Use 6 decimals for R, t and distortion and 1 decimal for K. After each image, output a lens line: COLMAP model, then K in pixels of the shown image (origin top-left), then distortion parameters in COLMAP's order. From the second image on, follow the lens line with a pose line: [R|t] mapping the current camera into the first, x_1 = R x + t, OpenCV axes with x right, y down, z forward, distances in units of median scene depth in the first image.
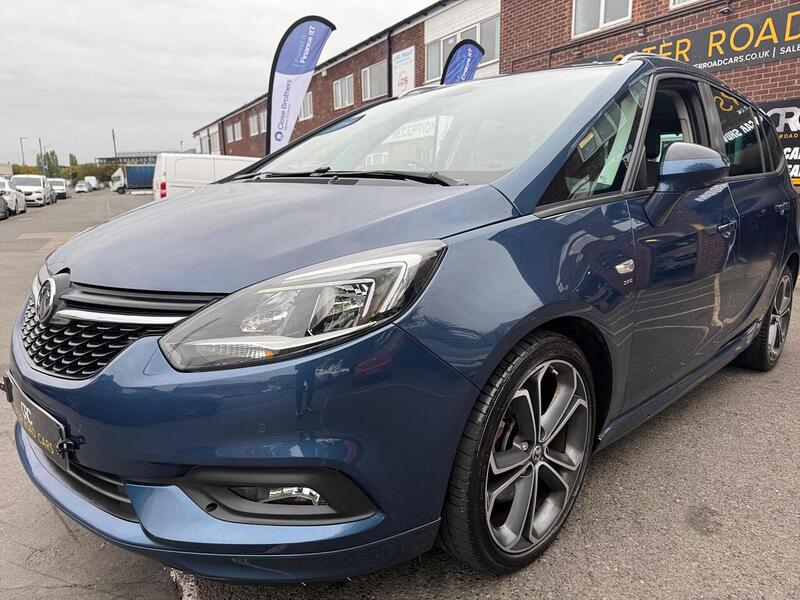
lens RADIAL K [[577.4, 0, 400.0], [0, 577.4, 300.0], [0, 0, 1]] dist [0.065006, -0.087405]
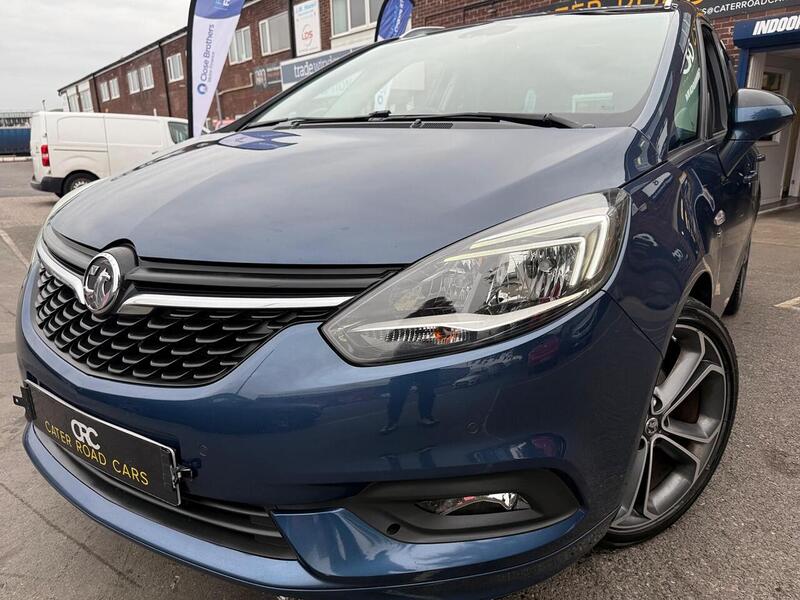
lens RADIAL K [[589.3, 0, 400.0], [0, 589.3, 300.0], [0, 0, 1]] dist [-0.005593, -0.003272]
pose [[0.983292, -0.048481, 0.175460, -0.084345], [0.038527, 0.997473, 0.059700, -0.001782], [-0.177911, -0.051943, 0.982675, 0.045208]]
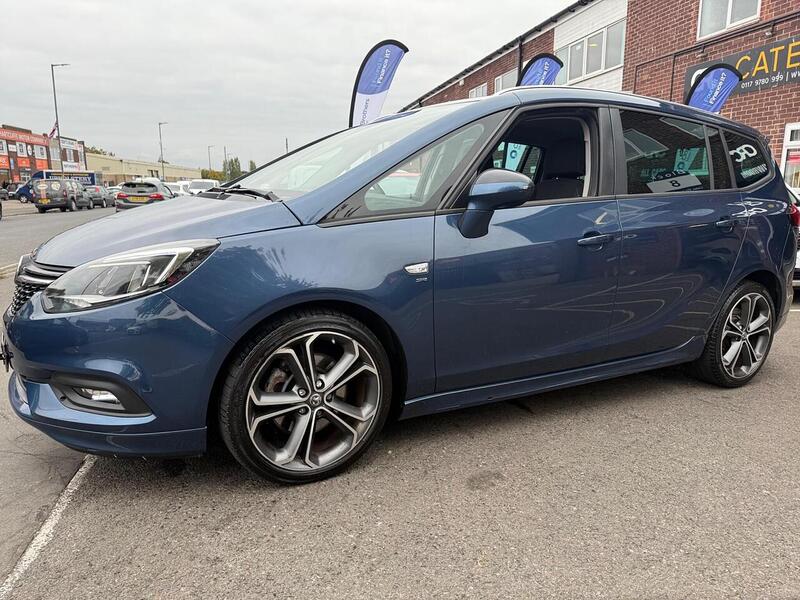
lens RADIAL K [[588.9, 0, 407.2], [0, 588.9, 299.9], [0, 0, 1]] dist [0.049016, -0.042775]
pose [[0.965524, 0.059328, -0.253465, 0.192724], [-0.062432, 0.998040, -0.004215, 0.005792], [0.252718, 0.019894, 0.967335, -0.069394]]
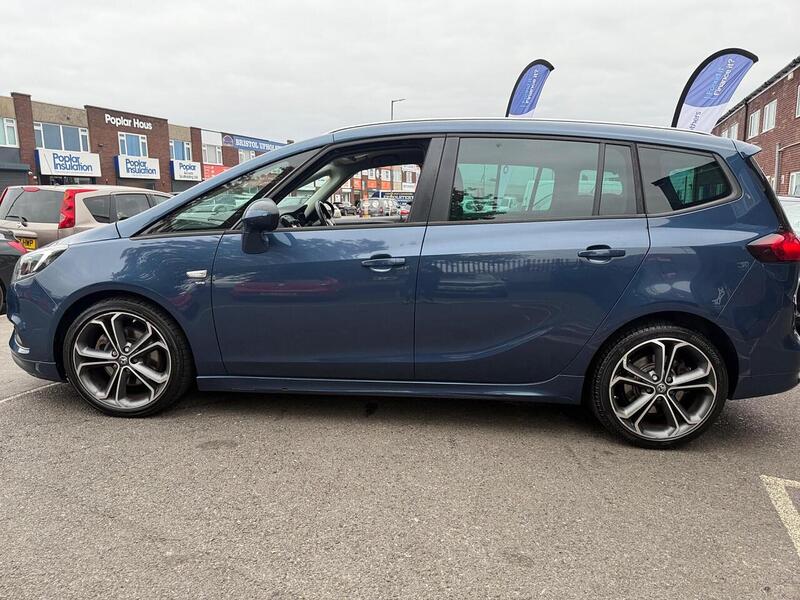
lens RADIAL K [[604.8, 0, 400.0], [0, 604.8, 300.0], [0, 0, 1]] dist [0.071872, -0.100406]
pose [[0.659478, 0.128369, -0.740682, 0.580568], [-0.155300, 0.987321, 0.032841, -0.036362], [0.735507, 0.093370, 0.671053, 0.072293]]
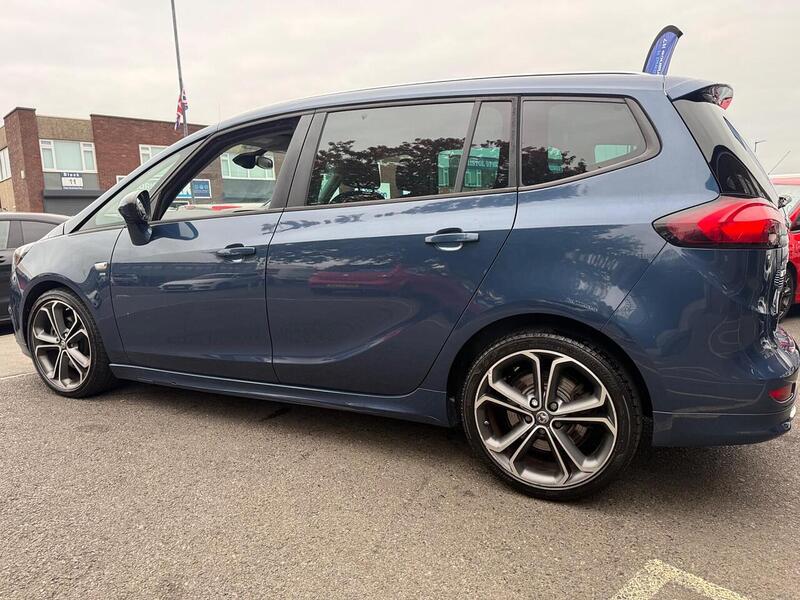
lens RADIAL K [[604.8, 0, 400.0], [0, 604.8, 300.0], [0, 0, 1]] dist [0.071872, -0.100406]
pose [[0.291912, 0.115330, -0.949466, 0.678955], [-0.161549, 0.984386, 0.069903, -0.064256], [0.942703, 0.132980, 0.305985, 0.363300]]
